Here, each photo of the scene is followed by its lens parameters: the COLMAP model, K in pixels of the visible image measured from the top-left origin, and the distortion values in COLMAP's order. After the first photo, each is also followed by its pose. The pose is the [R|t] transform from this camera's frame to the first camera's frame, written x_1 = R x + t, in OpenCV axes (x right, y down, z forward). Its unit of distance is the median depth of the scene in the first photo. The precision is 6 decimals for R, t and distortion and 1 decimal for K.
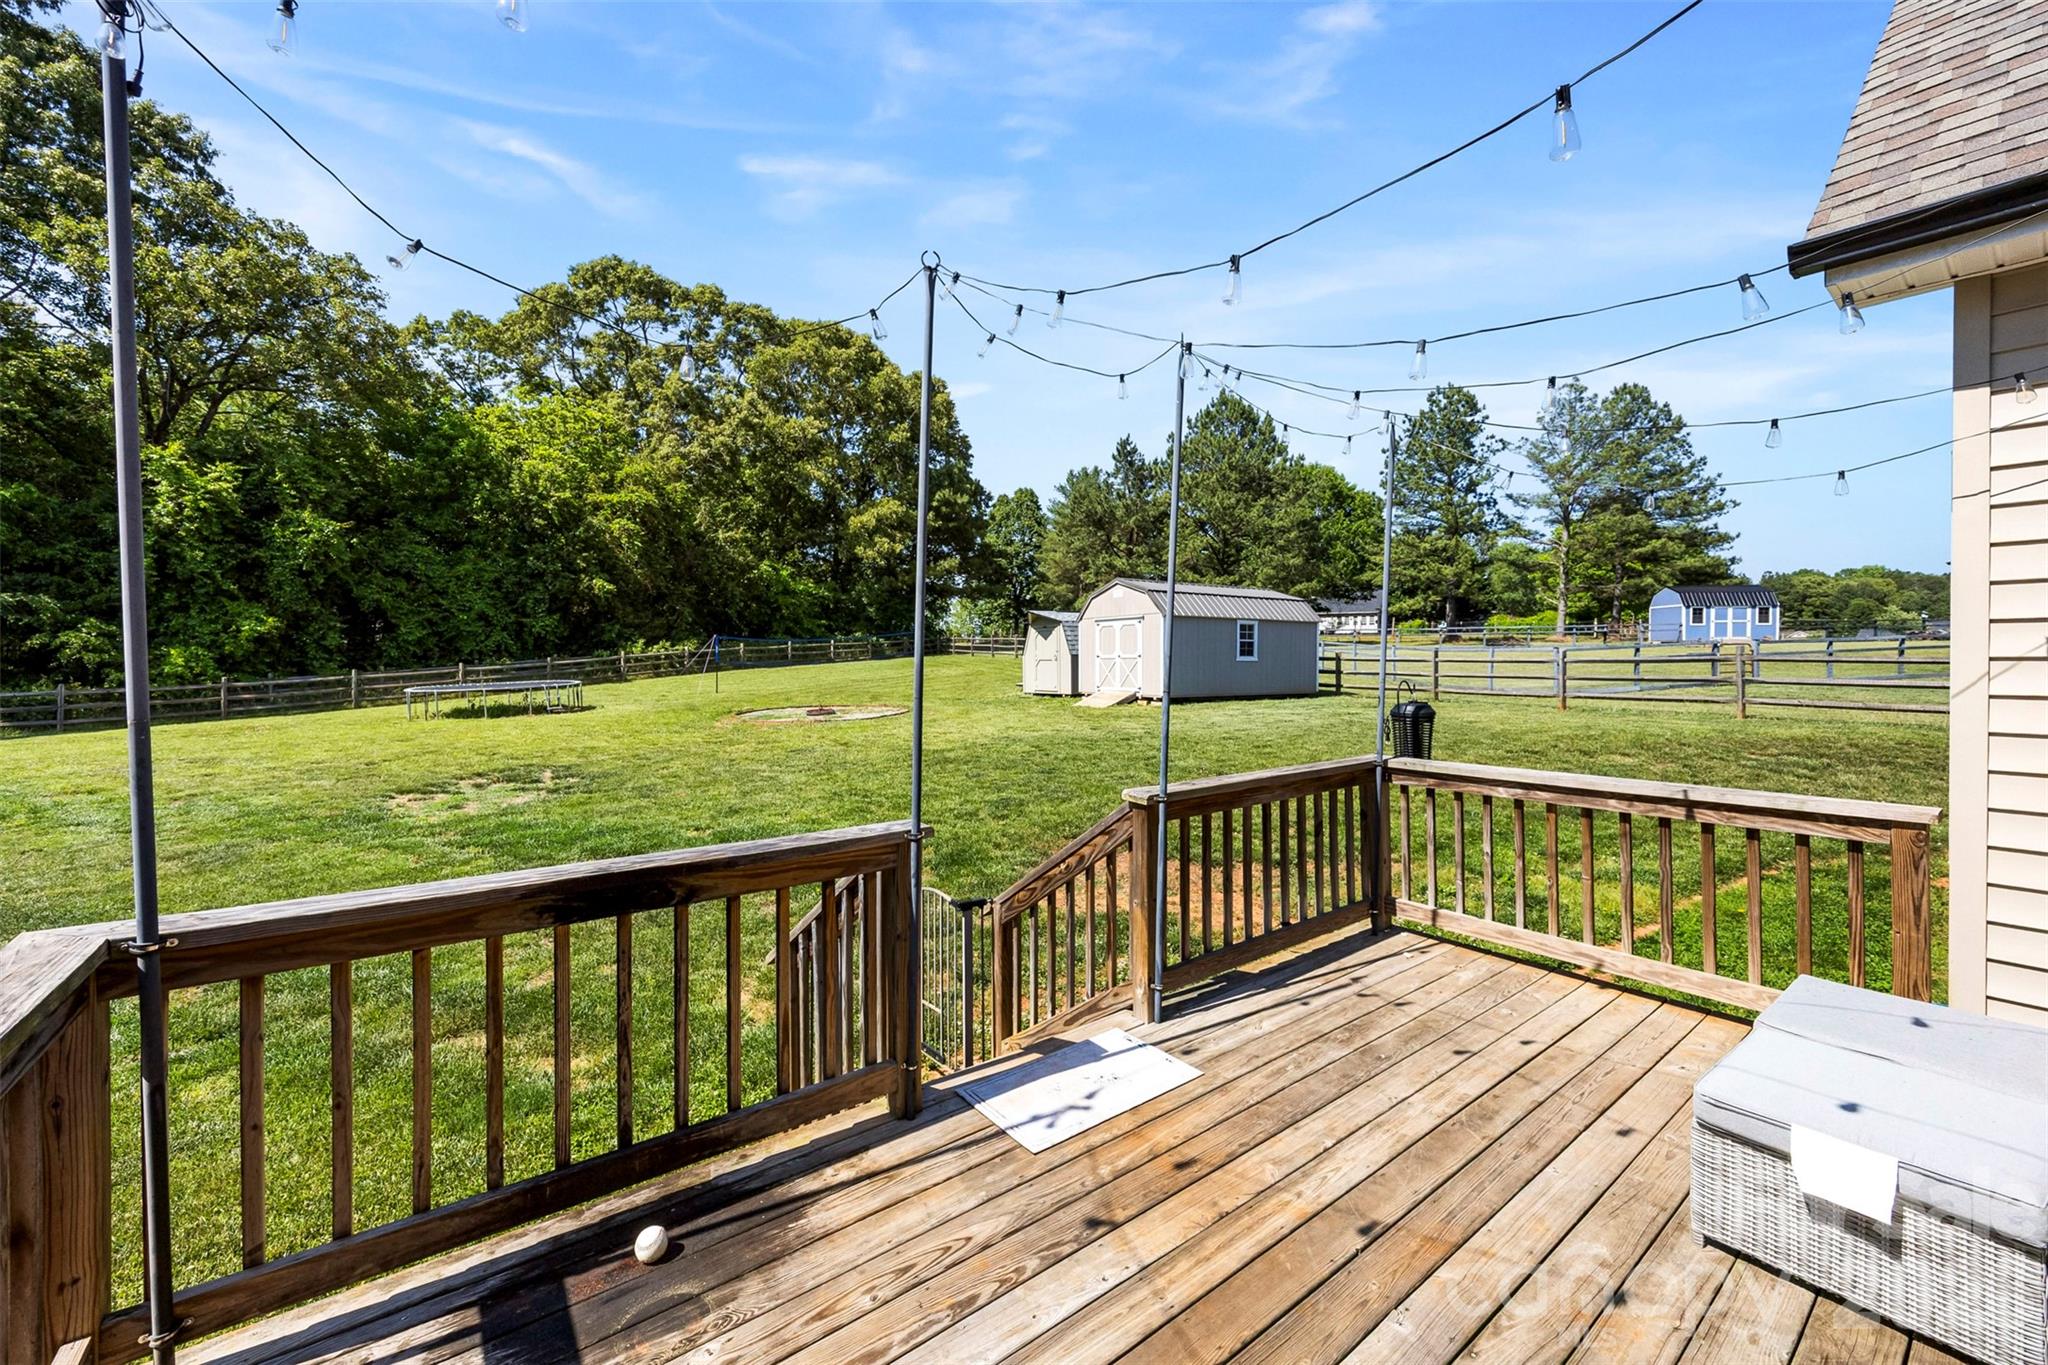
lens RADIAL K [[795.3, 0, 1059.7], [0, 795.3, 663.6], [0, 0, 1]] dist [-0.003656, 0.001377]
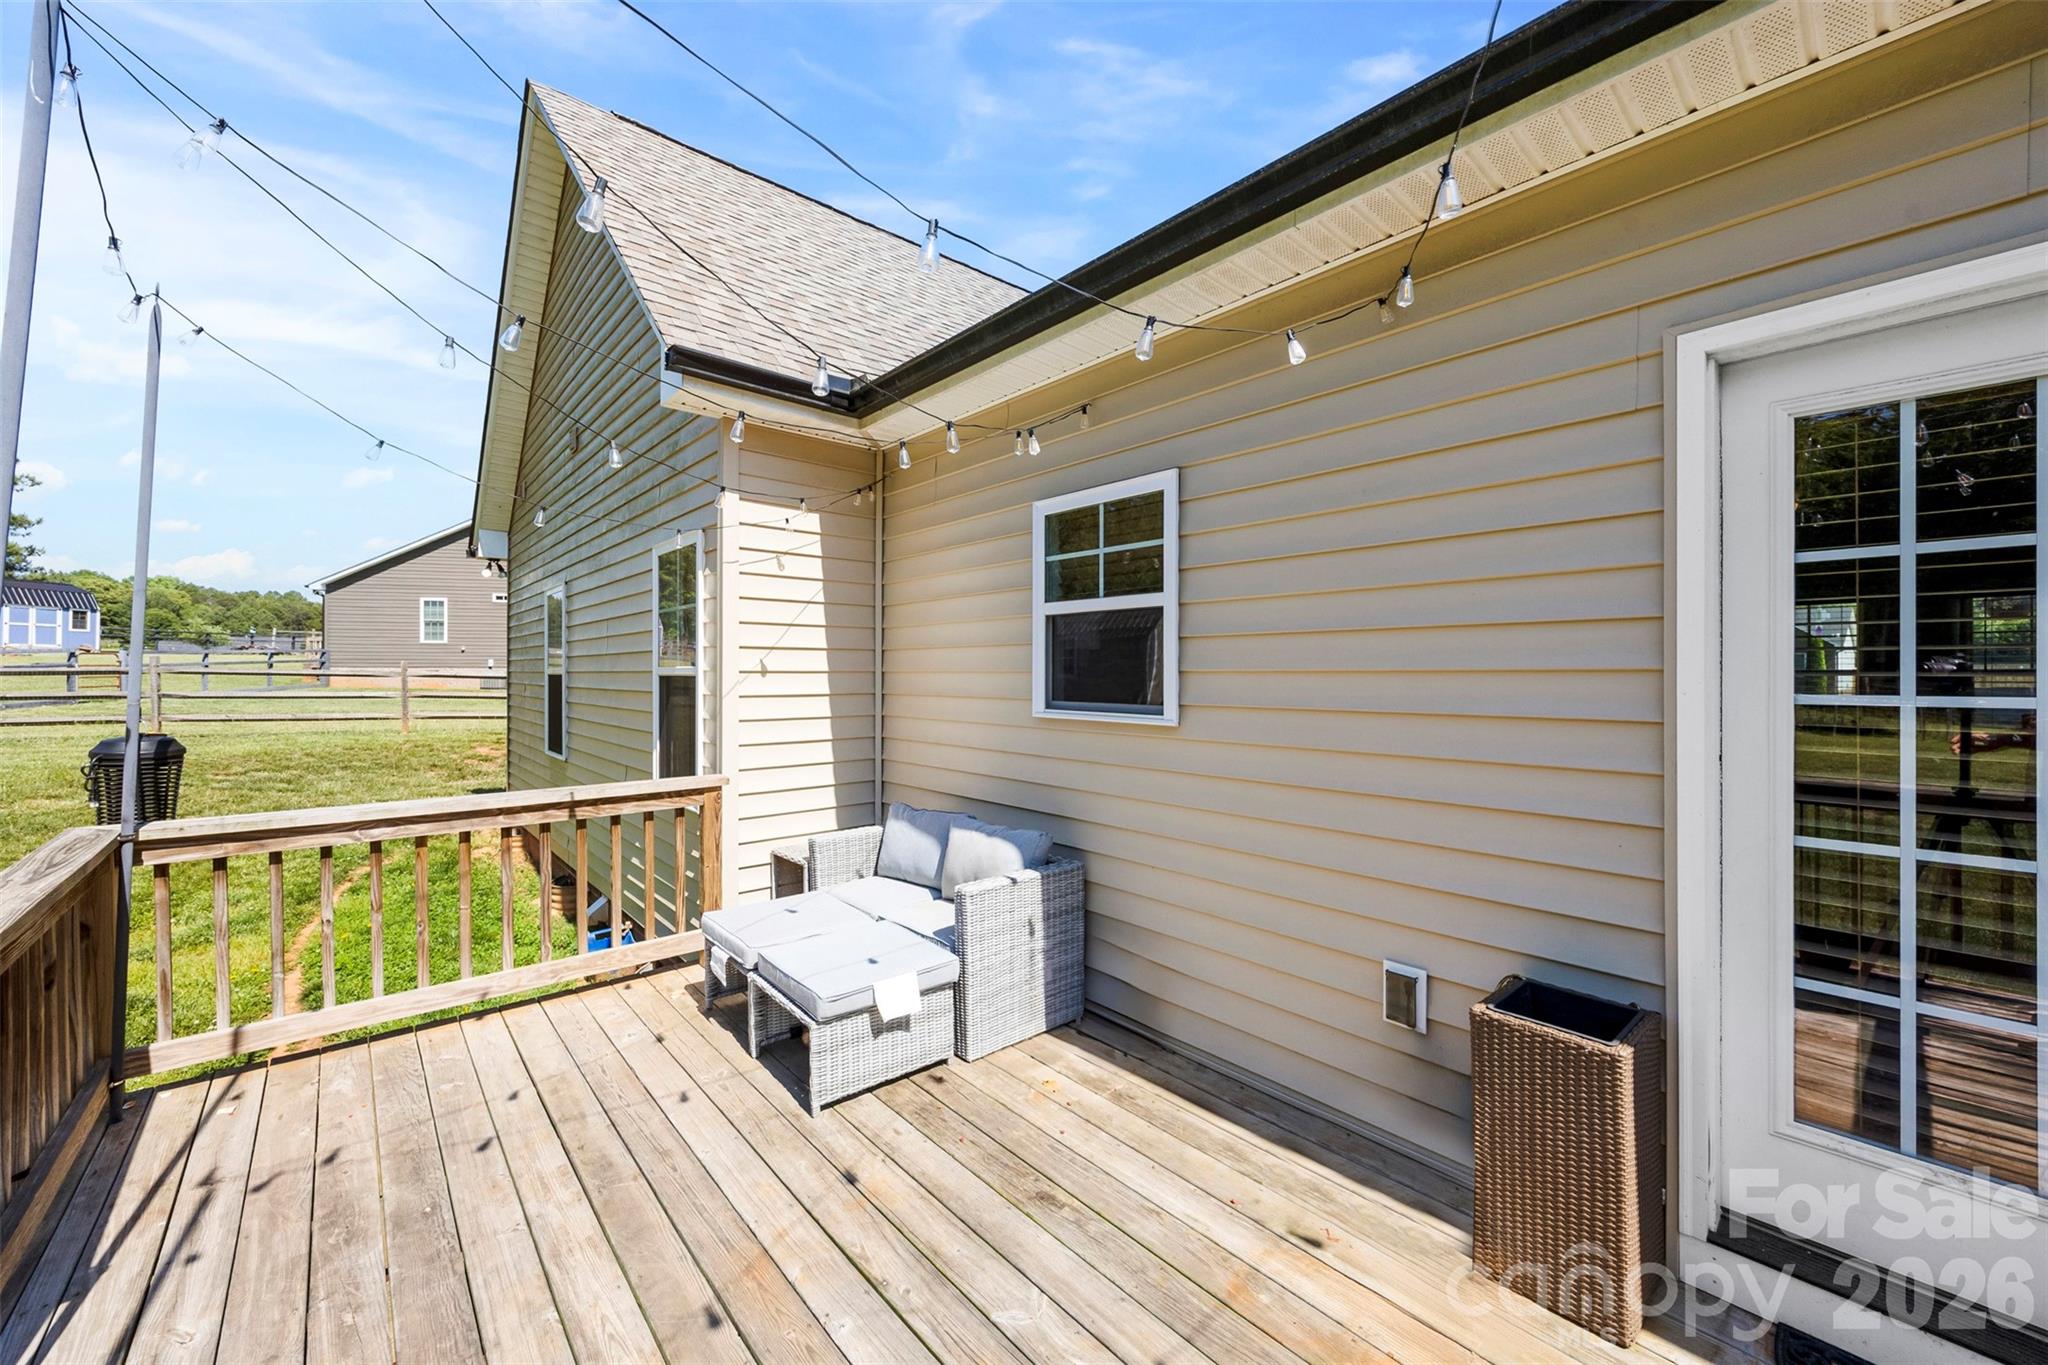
lens RADIAL K [[795.3, 0, 1022.2], [0, 795.3, 671.8], [0, 0, 1]] dist [-0.003656, 0.001377]
pose [[-0.049602, 0.004297, 0.998760, -0.290177], [0.001702, 0.999990, -0.004218, 0.001259], [-0.998768, 0.001491, -0.049608, 0.400021]]
